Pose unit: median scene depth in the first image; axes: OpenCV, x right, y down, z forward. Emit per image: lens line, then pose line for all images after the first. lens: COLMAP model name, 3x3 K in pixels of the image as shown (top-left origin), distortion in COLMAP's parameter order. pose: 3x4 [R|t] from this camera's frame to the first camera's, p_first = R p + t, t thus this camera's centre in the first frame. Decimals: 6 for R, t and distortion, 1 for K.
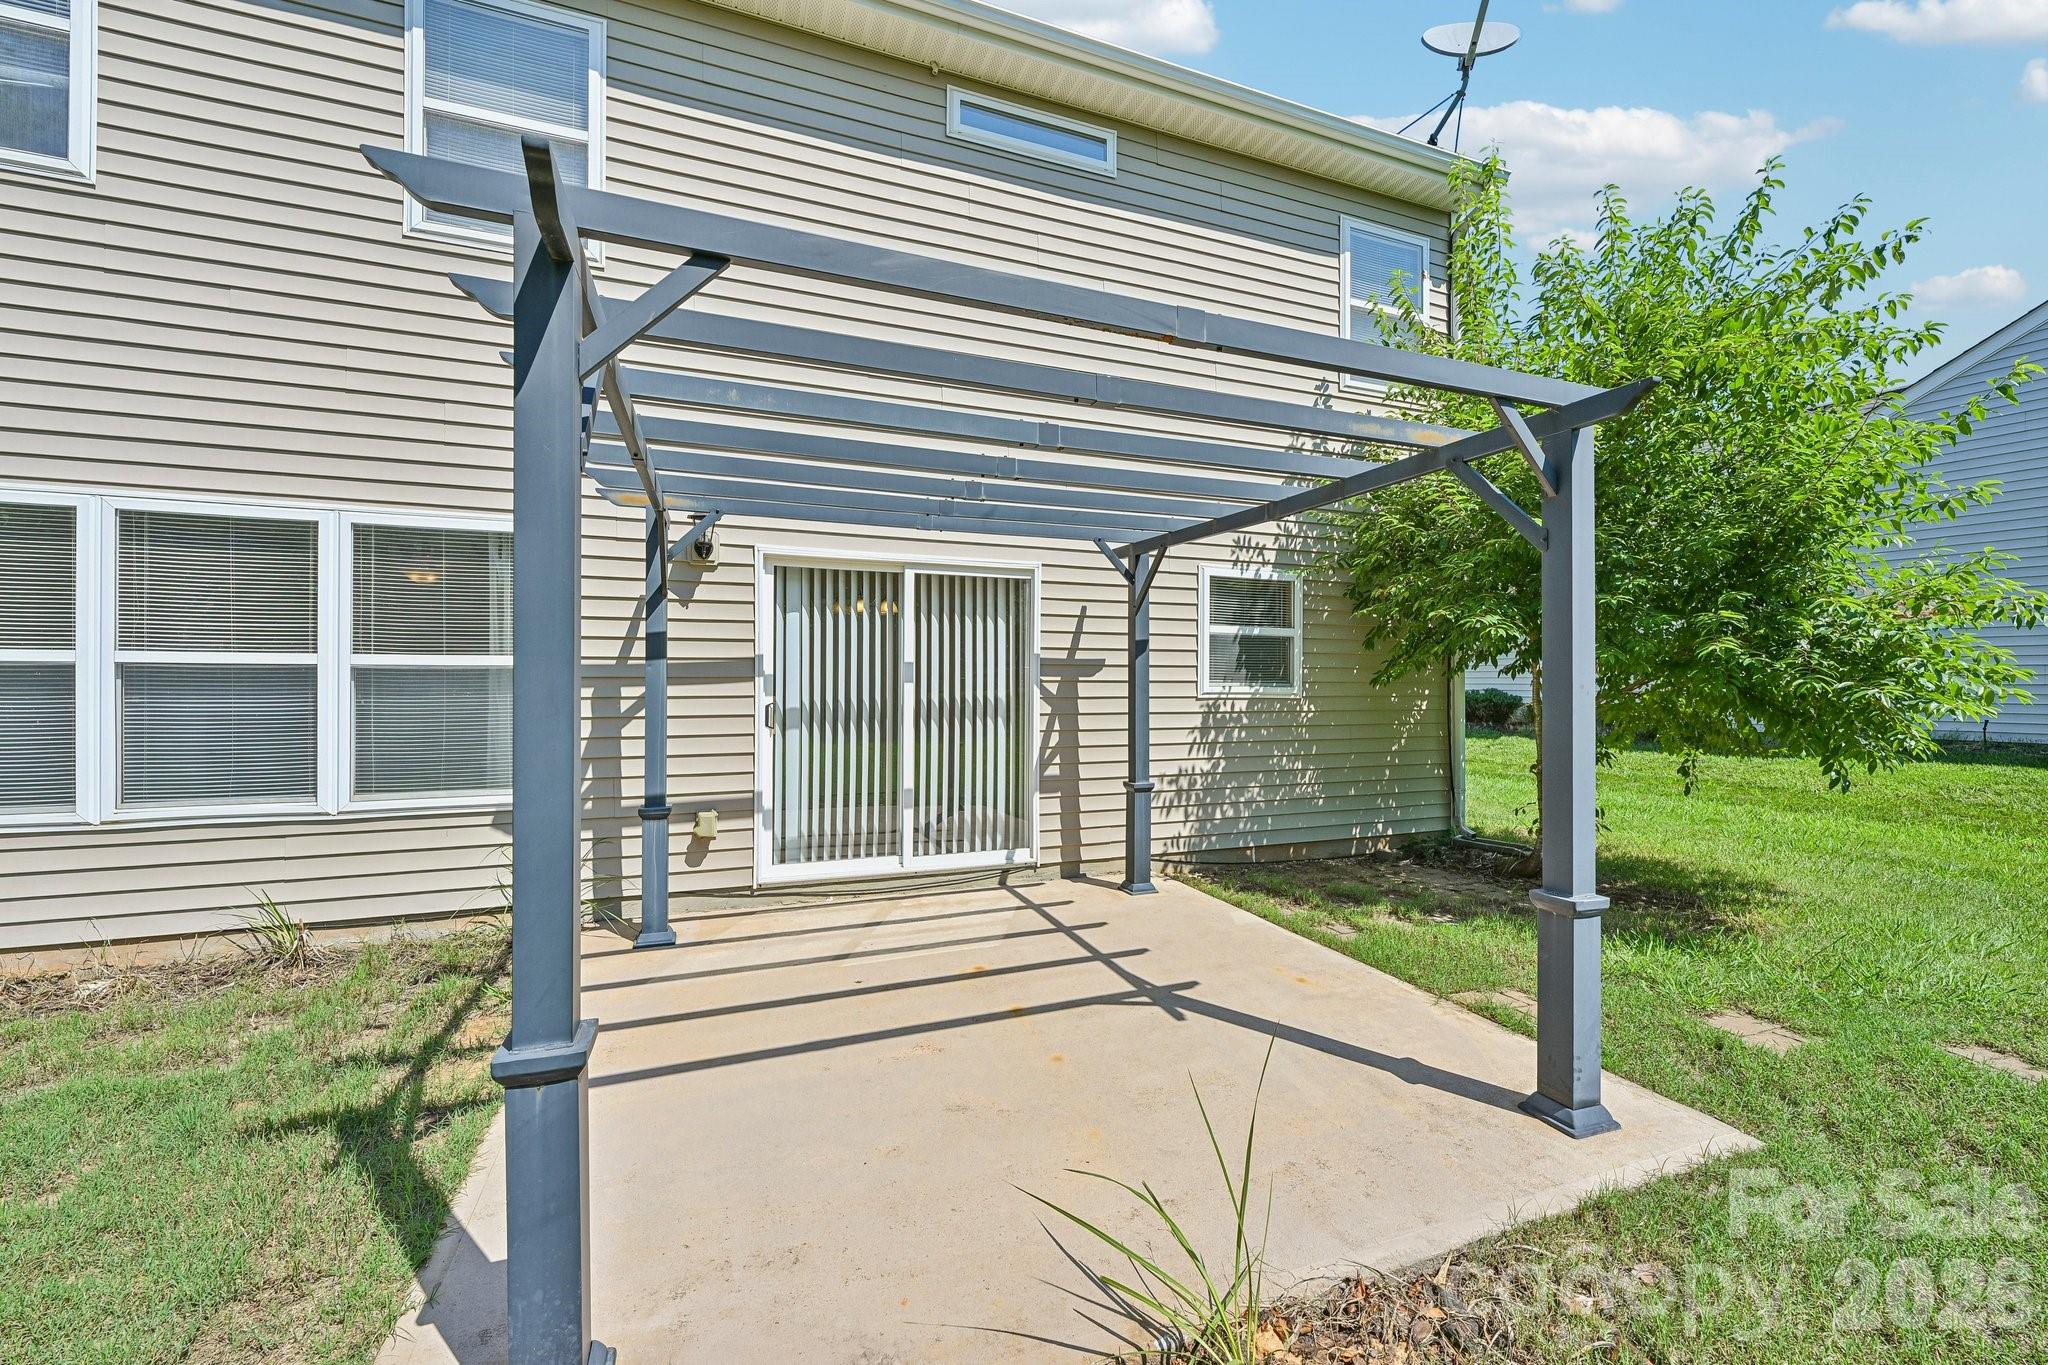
lens RADIAL K [[810.1, 0, 1024.0], [0, 810.1, 682.5], [0, 0, 1]] dist [0.000445, 0.000041]
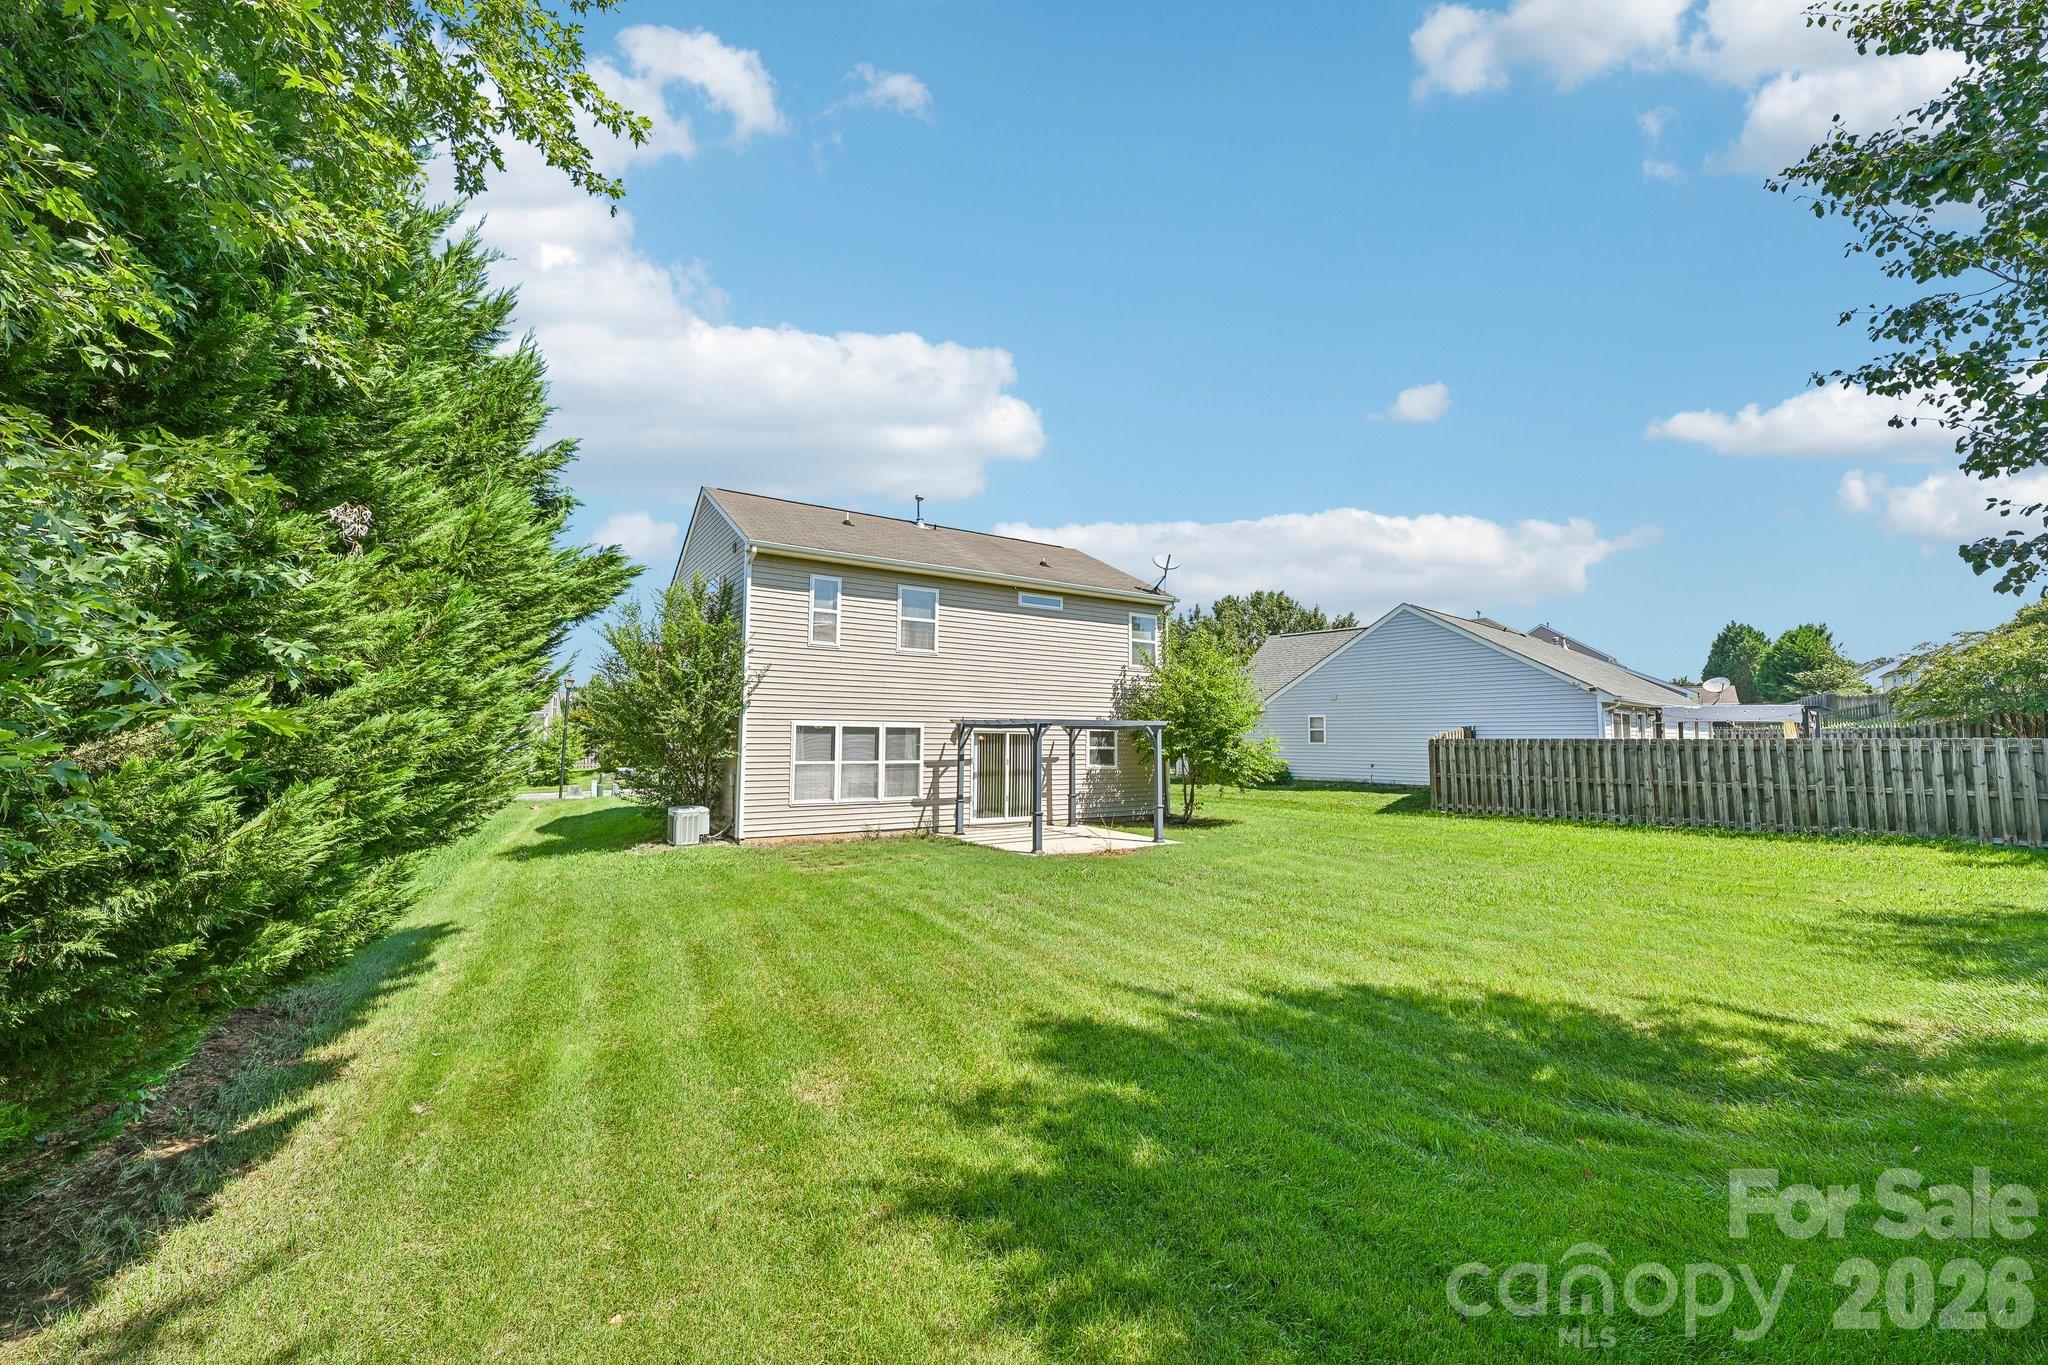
lens RADIAL K [[810.1, 0, 1024.0], [0, 810.1, 682.5], [0, 0, 1]] dist [0.000445, 0.000041]
pose [[0.980704, 0.022435, 0.194207, -0.713695], [-0.008354, 0.997295, -0.073022, -0.093469], [-0.195320, 0.069991, 0.978239, -2.298532]]
